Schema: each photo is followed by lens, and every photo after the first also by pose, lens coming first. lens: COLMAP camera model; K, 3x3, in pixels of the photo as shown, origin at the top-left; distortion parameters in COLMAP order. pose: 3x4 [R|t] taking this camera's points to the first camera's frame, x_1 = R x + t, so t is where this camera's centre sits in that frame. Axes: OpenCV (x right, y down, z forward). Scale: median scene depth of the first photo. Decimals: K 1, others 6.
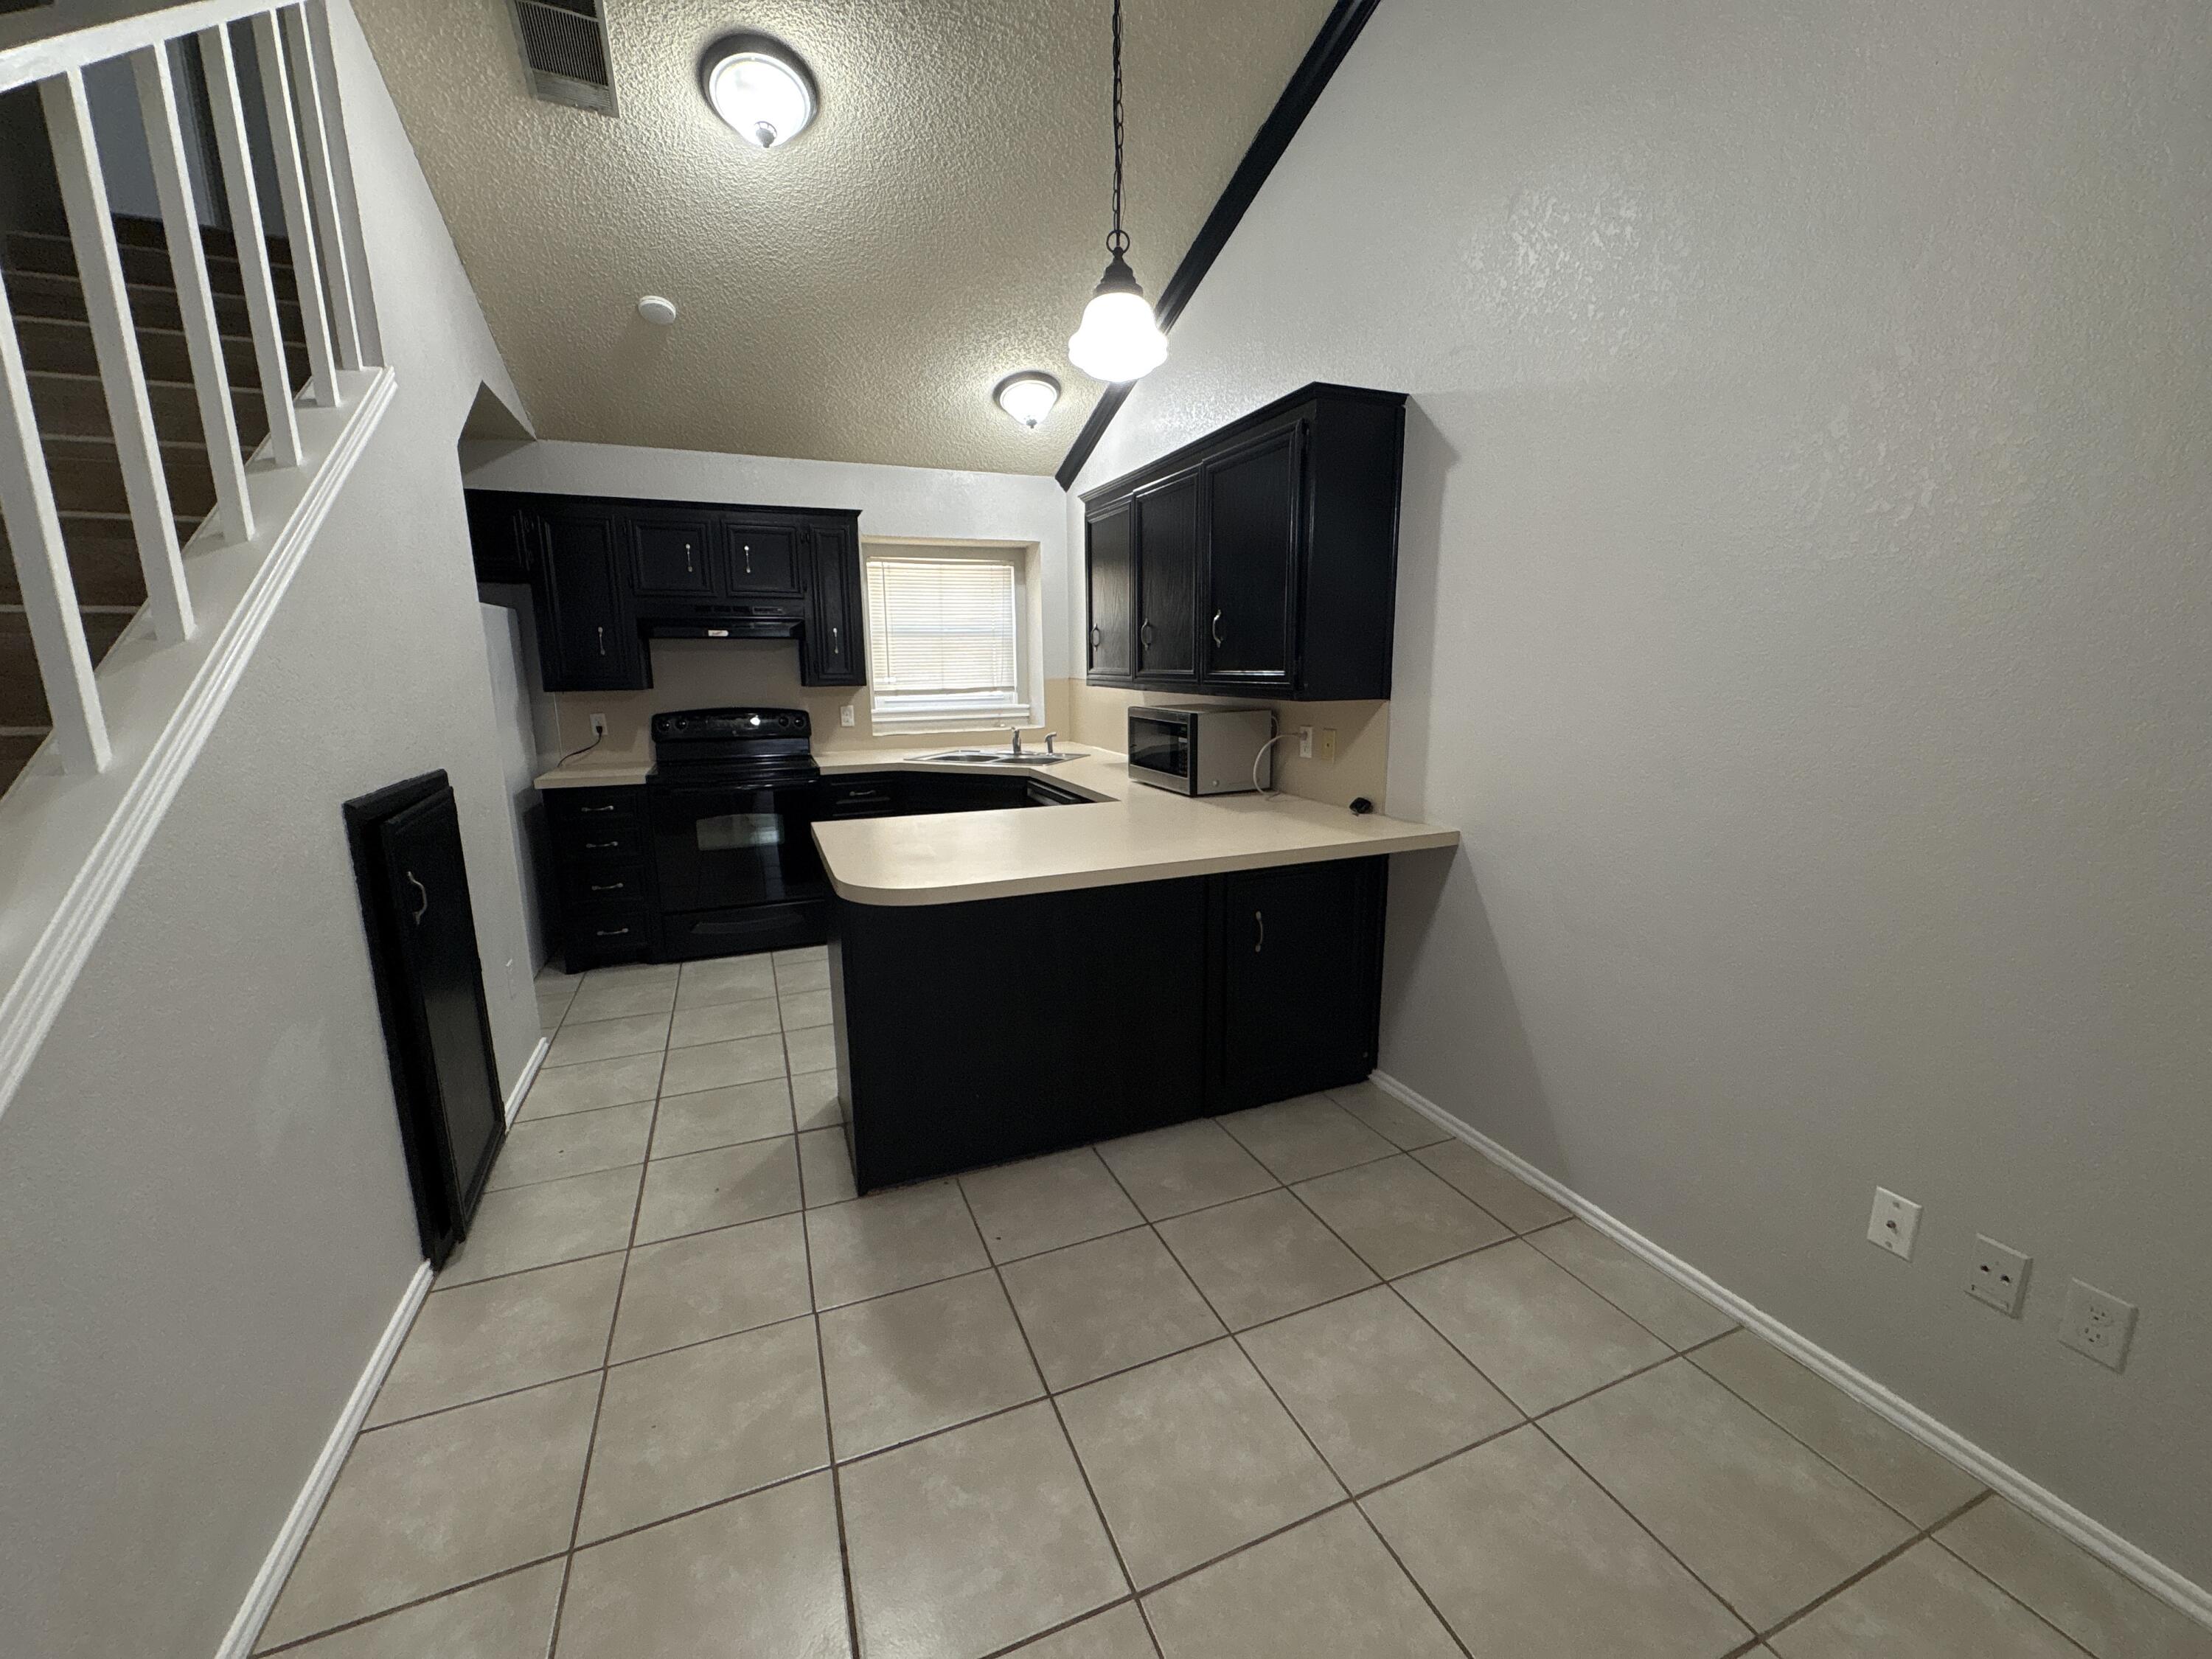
lens RADIAL K [[876.0, 0, 1105.4], [0, 876.0, 830.4], [0, 0, 1]] dist [-0.008427, -0.000512]
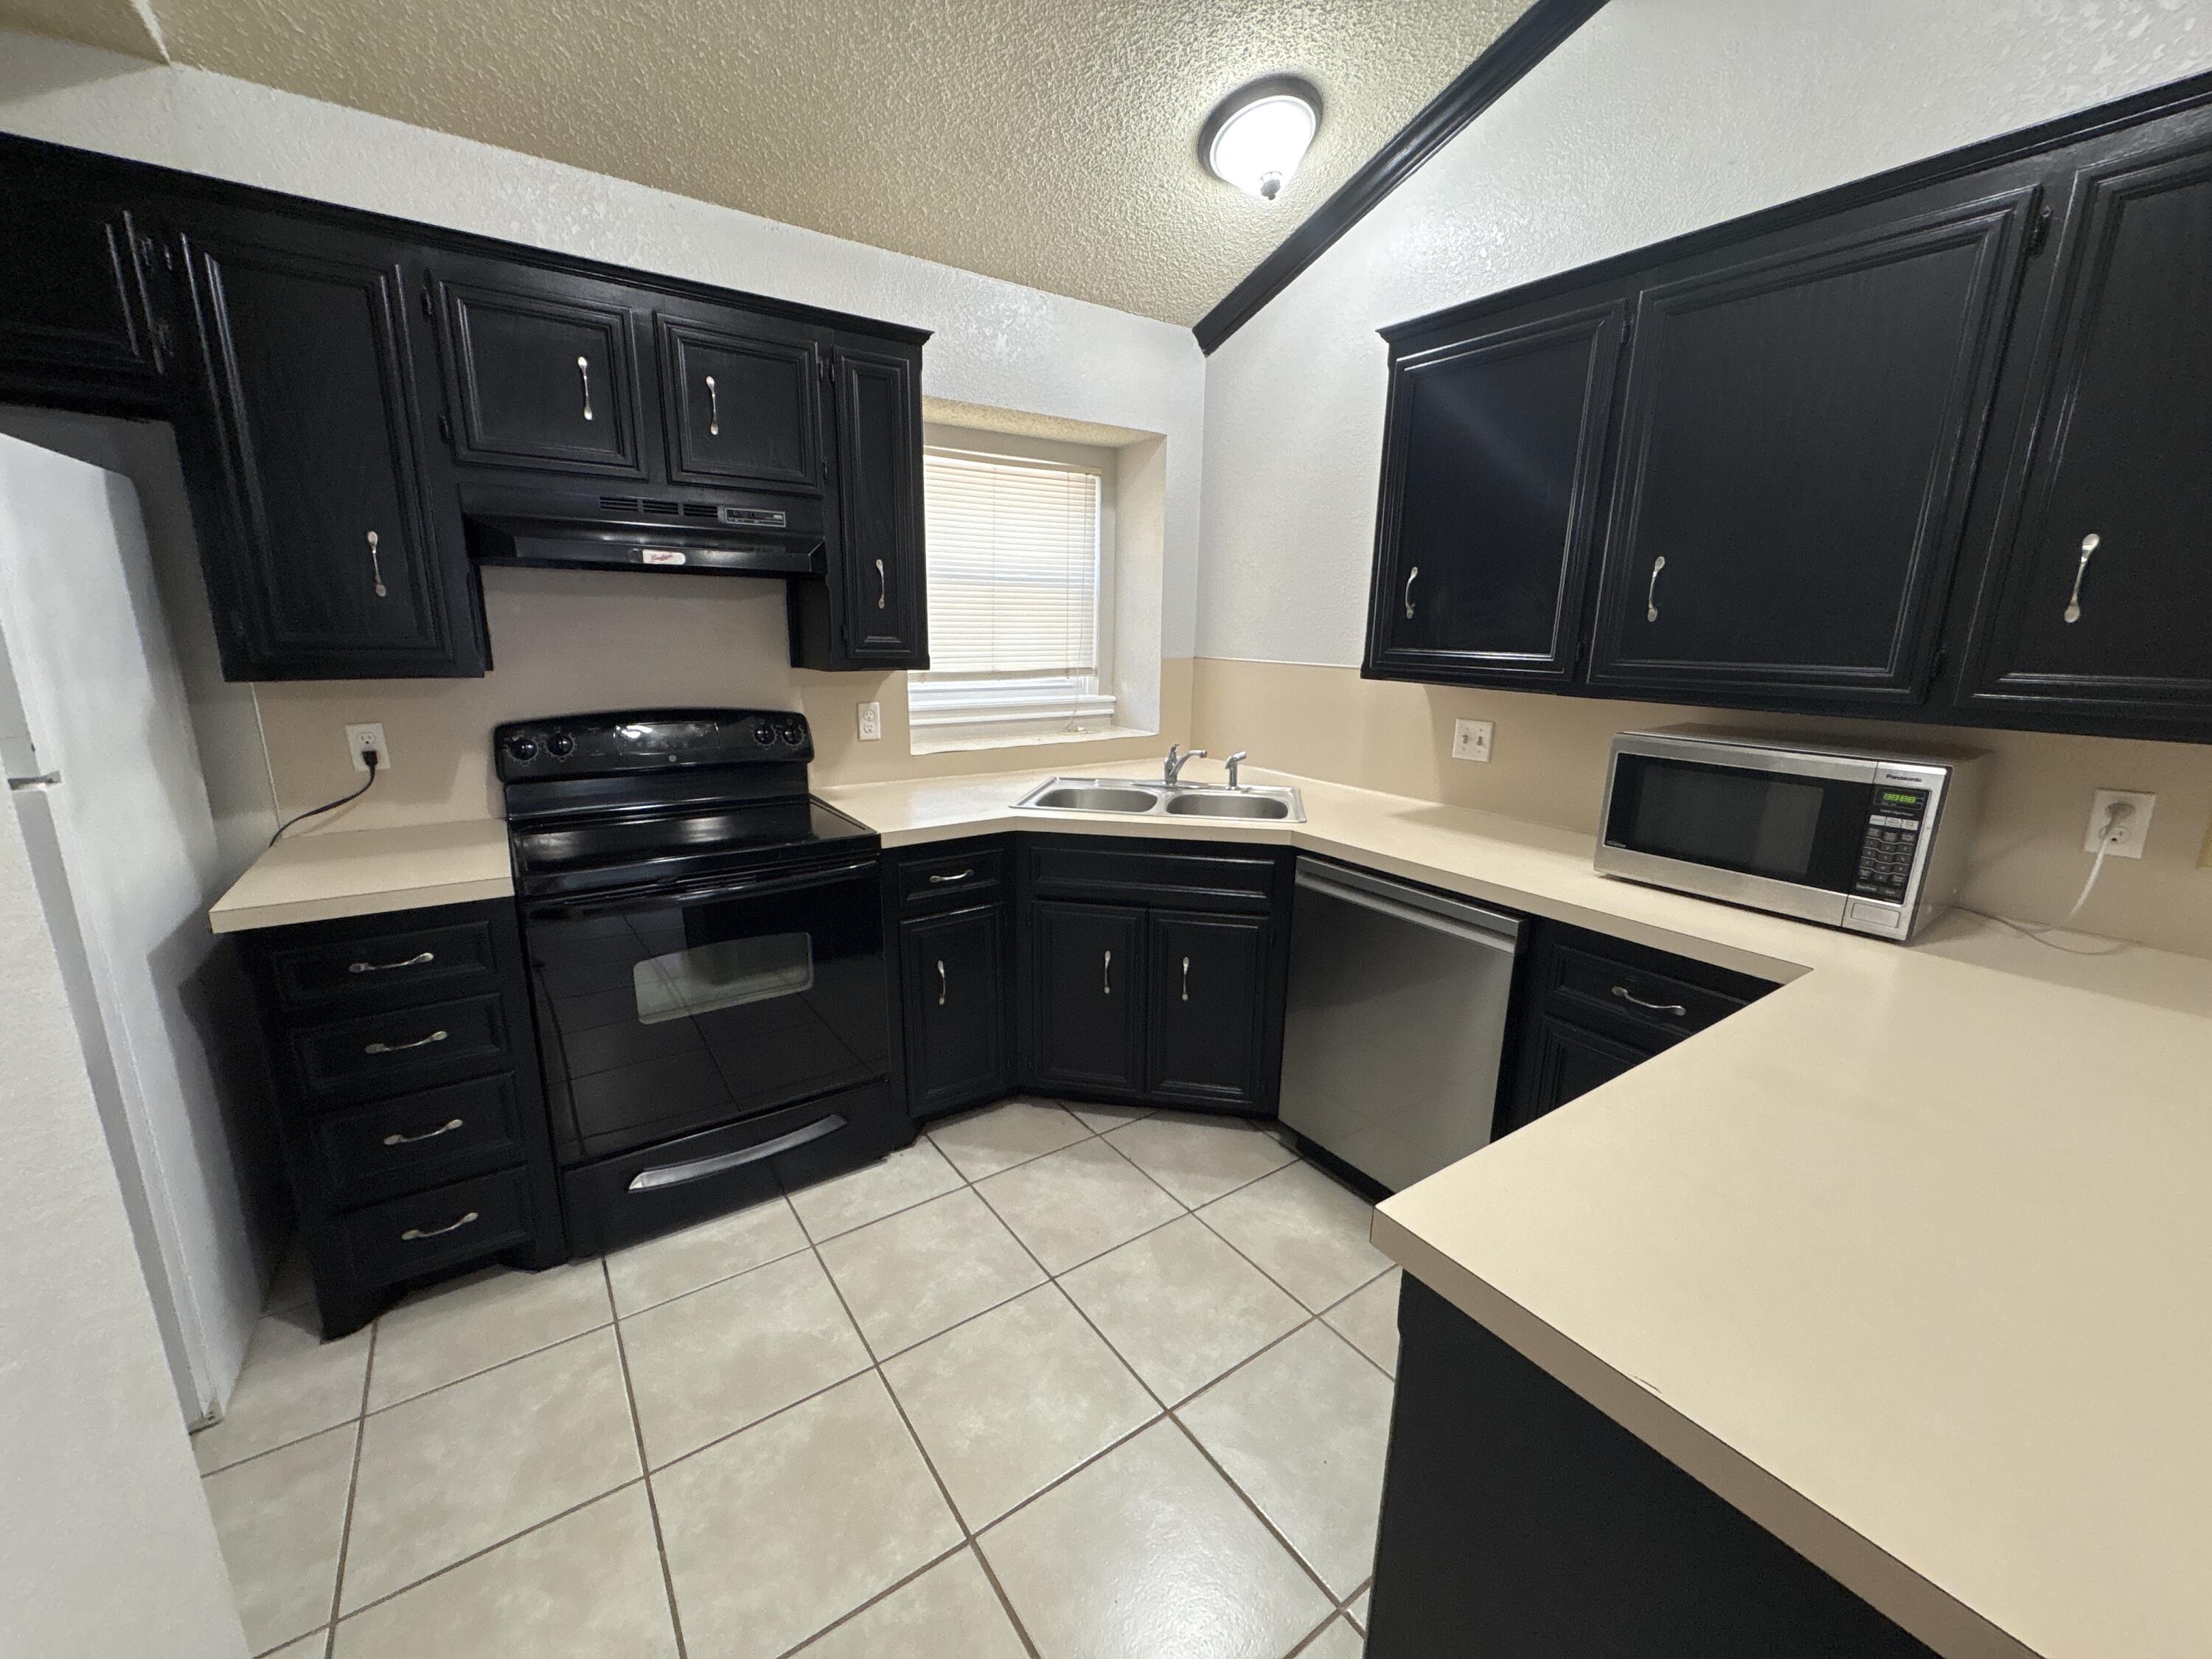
lens RADIAL K [[876.0, 0, 1115.5], [0, 876.0, 833.1], [0, 0, 1]] dist [-0.008427, -0.000512]
pose [[0.976737, -0.026137, 0.212841, -0.286987], [0.017160, 0.998888, 0.043913, -0.088382], [-0.213752, -0.039239, 0.976100, 0.453641]]
